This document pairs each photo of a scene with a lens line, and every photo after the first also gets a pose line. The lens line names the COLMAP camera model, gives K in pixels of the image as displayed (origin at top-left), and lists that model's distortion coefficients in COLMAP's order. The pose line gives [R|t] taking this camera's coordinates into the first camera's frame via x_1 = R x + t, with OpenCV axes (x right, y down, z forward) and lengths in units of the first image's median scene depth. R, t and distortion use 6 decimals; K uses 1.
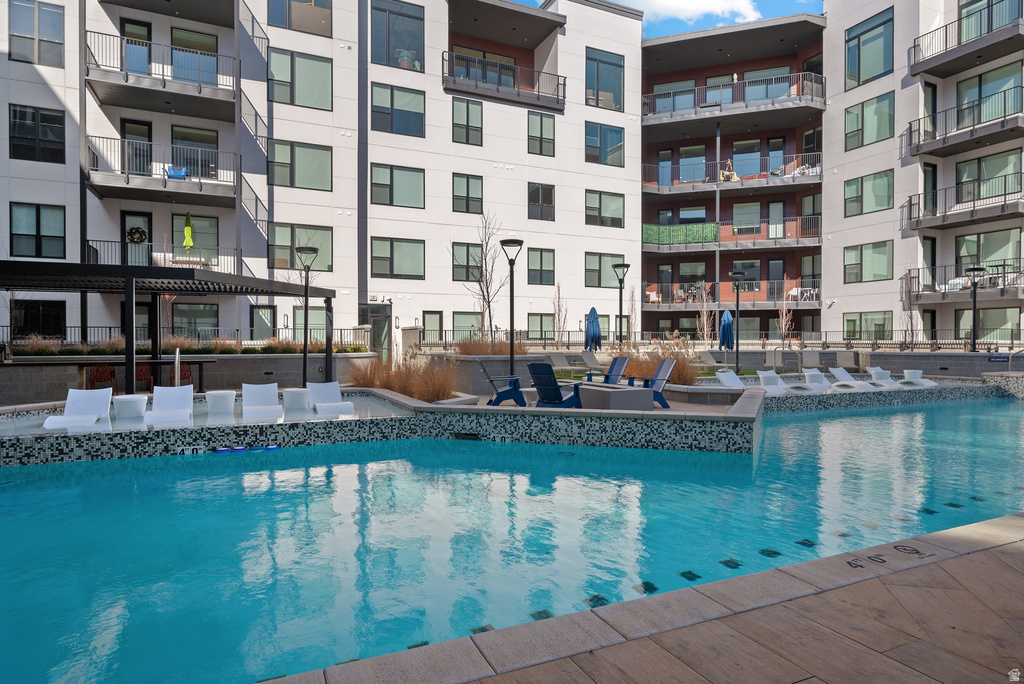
lens RADIAL K [[593.5, 0, 520.0], [0, 593.5, 346.7], [0, 0, 1]] dist [-0.002204, 0.002108]
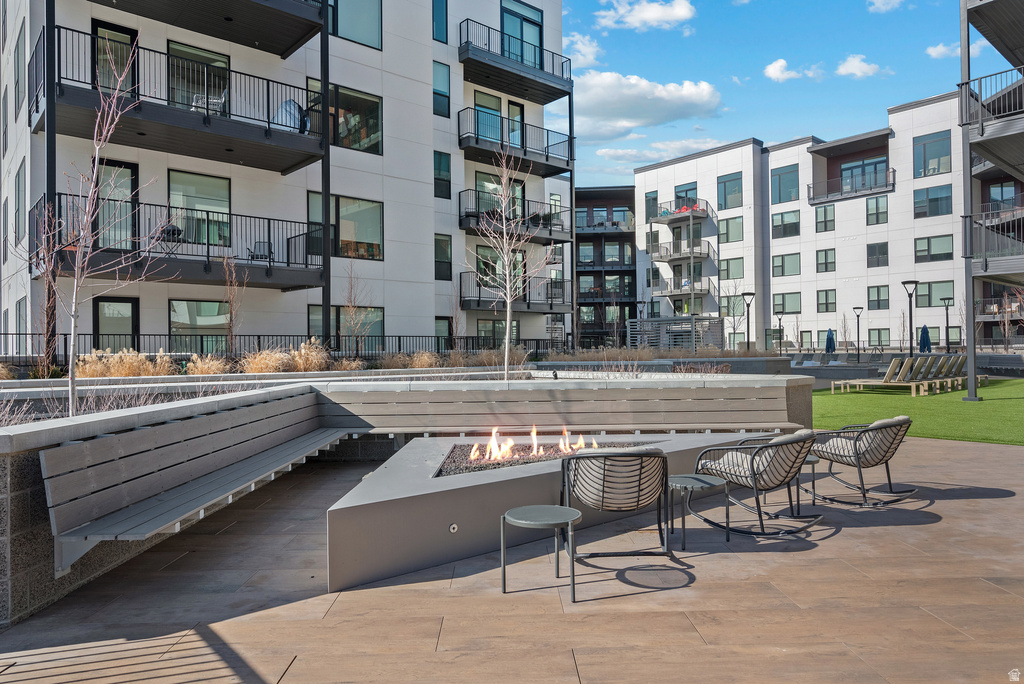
lens RADIAL K [[664.6, 0, 510.4], [0, 664.6, 346.9], [0, 0, 1]] dist [0.005377, 0.000587]
pose [[0.266342, -0.008711, -0.963839, 1.524874], [0.000761, 0.999961, -0.008827, 0.005099], [0.963878, 0.001618, 0.266338, -0.379798]]
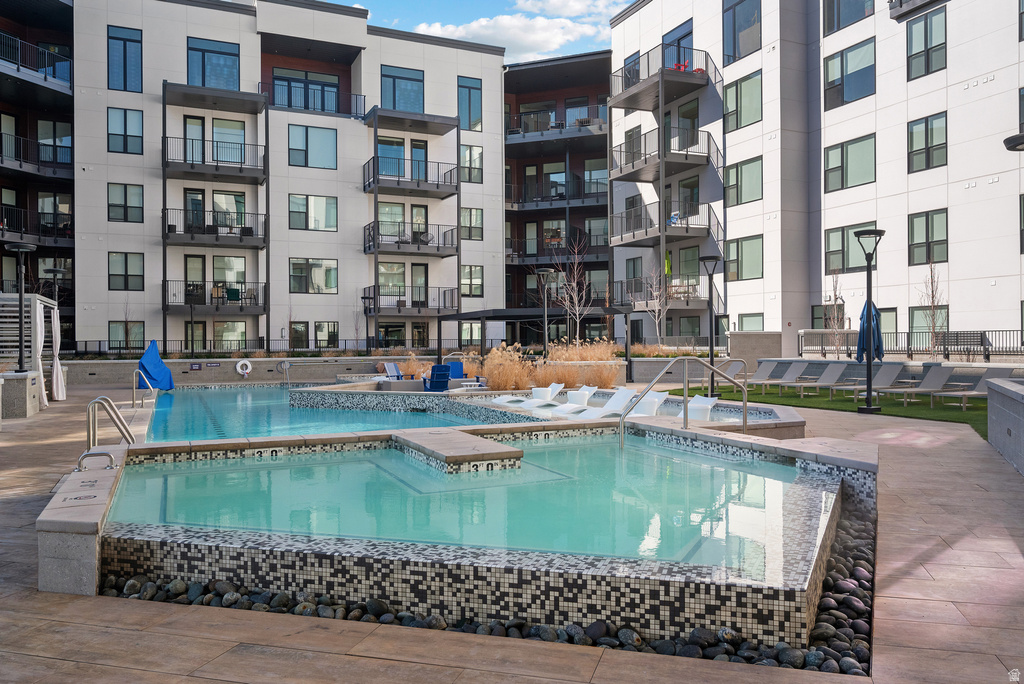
lens RADIAL K [[761.5, 0, 514.6], [0, 761.5, 342.1], [0, 0, 1]] dist [-0.004353, 0.005440]
pose [[-0.012892, -0.001073, -0.999916, 0.860136], [-0.005695, 0.999983, -0.001000, -0.011267], [0.999901, 0.005682, -0.012898, 0.517127]]
